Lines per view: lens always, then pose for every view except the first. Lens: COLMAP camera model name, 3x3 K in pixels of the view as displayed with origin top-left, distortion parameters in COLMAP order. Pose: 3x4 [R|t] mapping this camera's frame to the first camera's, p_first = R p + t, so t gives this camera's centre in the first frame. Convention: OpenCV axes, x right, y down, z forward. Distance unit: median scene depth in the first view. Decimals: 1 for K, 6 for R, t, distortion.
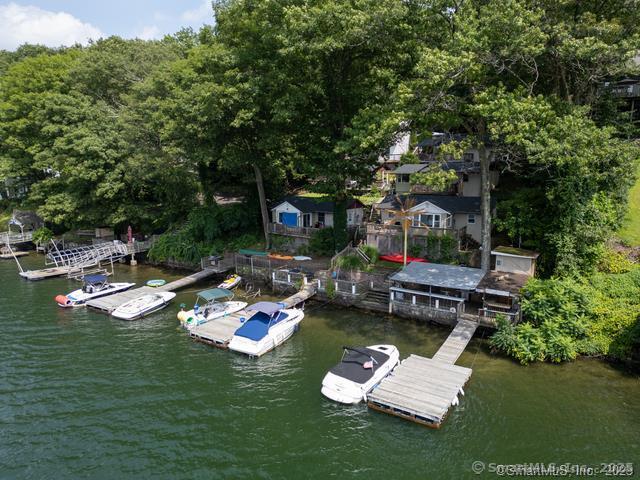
lens RADIAL K [[447.1, 0, 320.0], [0, 447.1, 240.0], [0, 0, 1]] dist [0.074115, -0.075257]
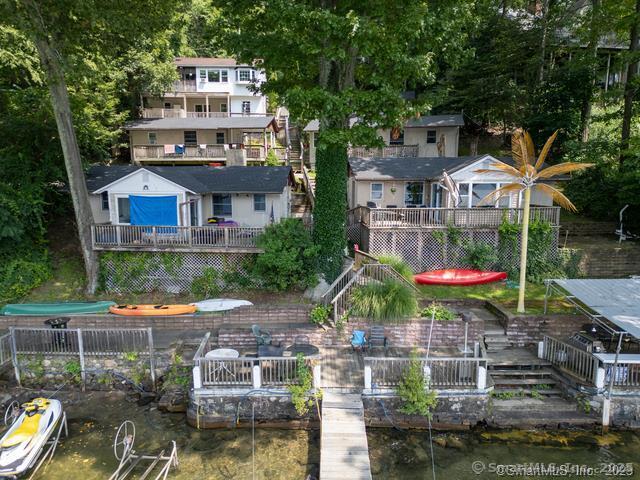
lens RADIAL K [[447.1, 0, 320.0], [0, 447.1, 240.0], [0, 0, 1]] dist [0.074115, -0.075257]
pose [[0.833811, -0.075233, 0.546900, -0.218235], [0.087916, 0.996123, 0.002991, -0.012085], [-0.545005, 0.045587, 0.837192, 0.742134]]
